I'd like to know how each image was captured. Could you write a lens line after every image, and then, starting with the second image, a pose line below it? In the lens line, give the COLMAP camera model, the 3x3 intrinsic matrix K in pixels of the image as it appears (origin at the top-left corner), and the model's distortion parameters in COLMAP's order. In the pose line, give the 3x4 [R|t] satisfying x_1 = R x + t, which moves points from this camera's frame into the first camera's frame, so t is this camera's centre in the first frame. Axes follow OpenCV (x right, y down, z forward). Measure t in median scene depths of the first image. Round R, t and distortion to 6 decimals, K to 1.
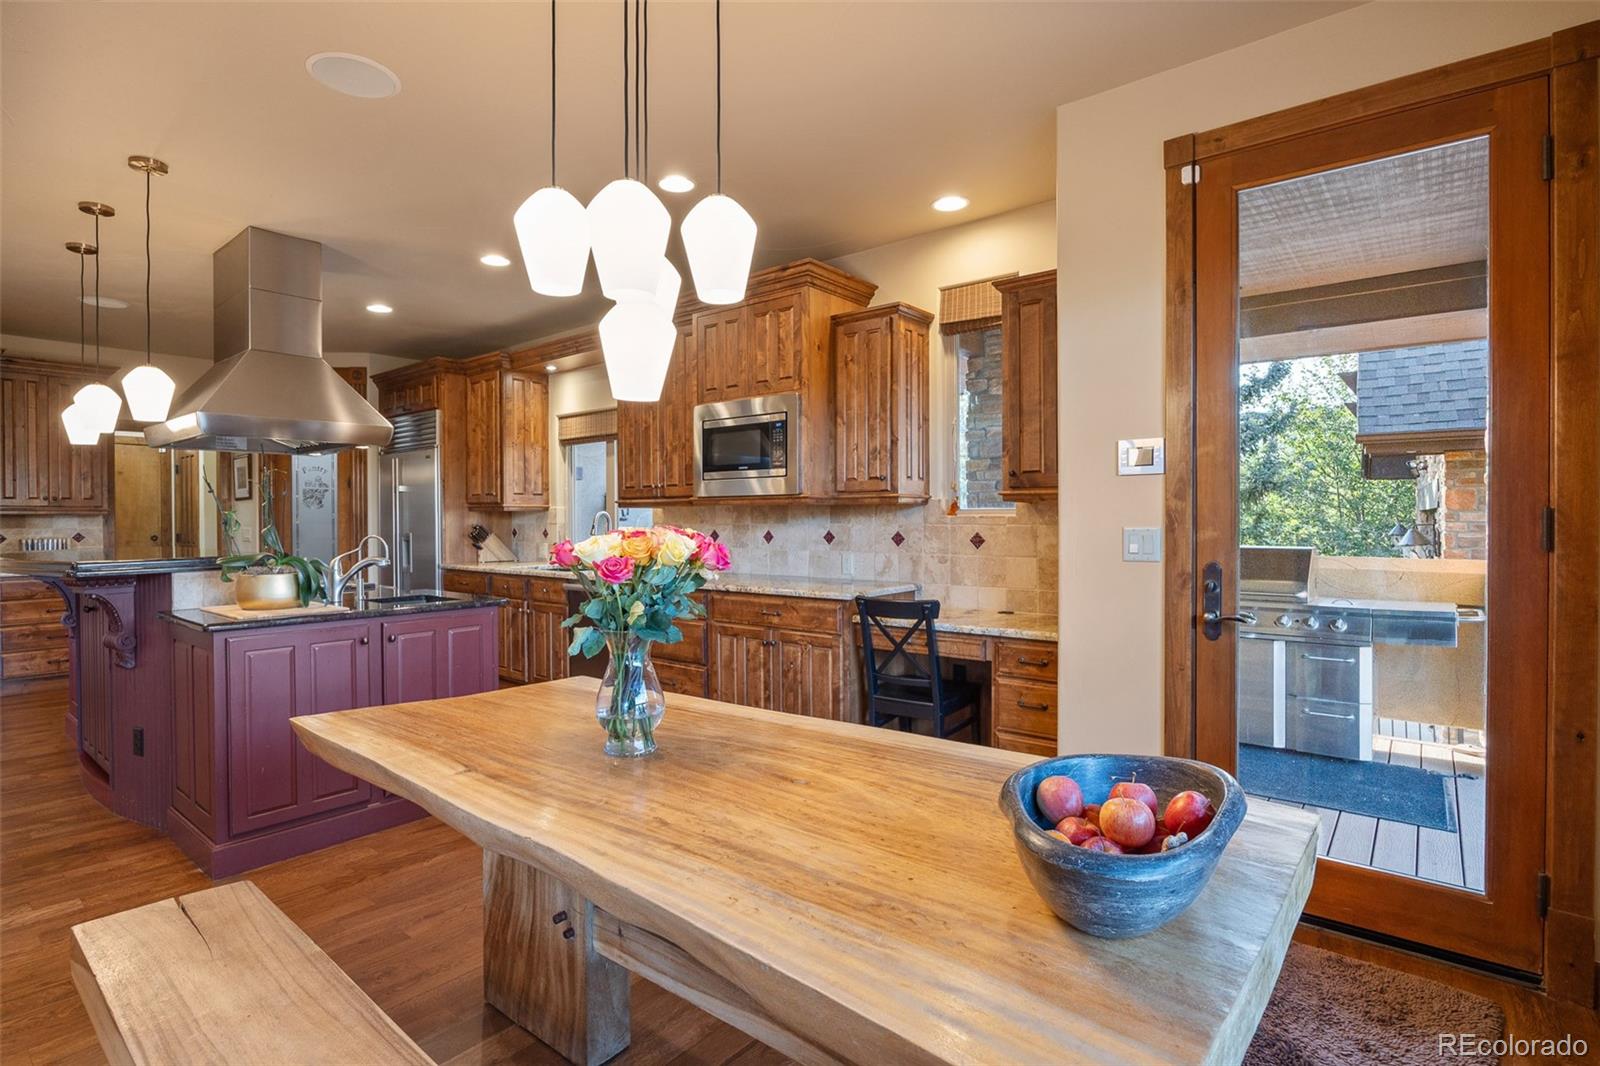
lens RADIAL K [[808.3, 0, 800.7], [0, 808.3, 527.7], [0, 0, 1]] dist [0.000160, -0.000369]
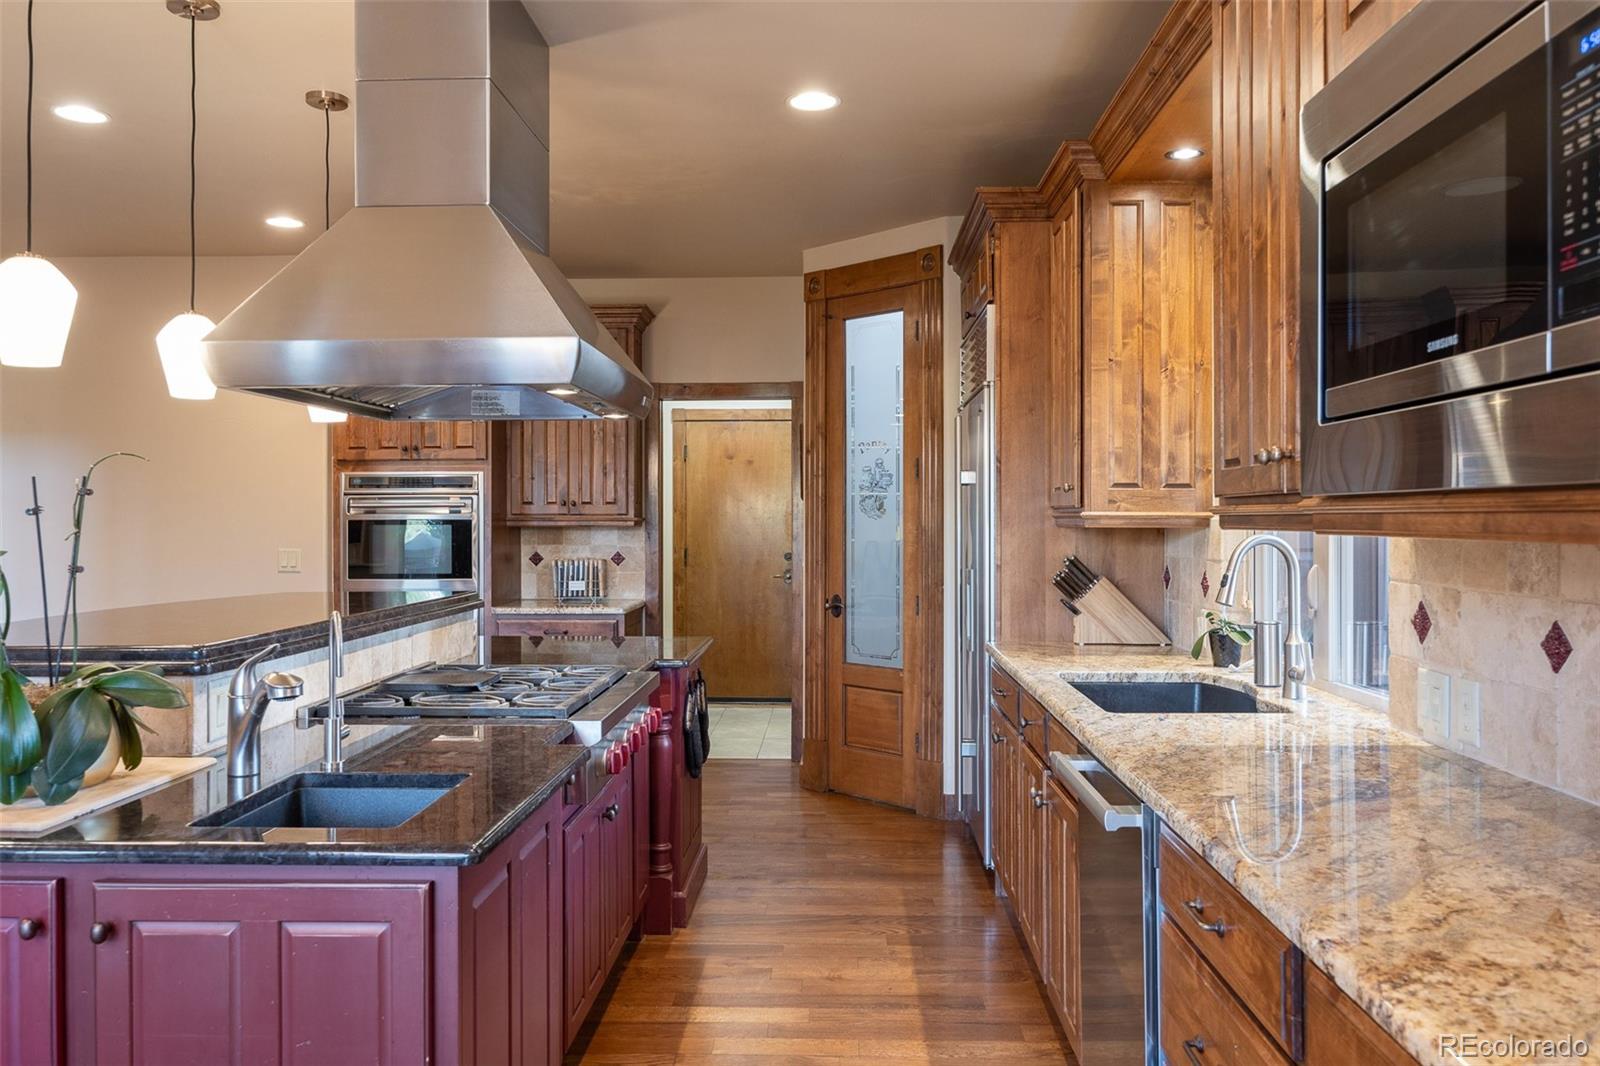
lens RADIAL K [[1231.6, 0, 802.1], [0, 1231.6, 526.4], [0, 0, 1]] dist [-0.001703, -0.000025]
pose [[0.596253, 0.010246, -0.802731, 0.049509], [-0.012064, 0.999920, 0.003801, -0.021551], [0.802706, 0.007418, 0.596329, 0.498973]]
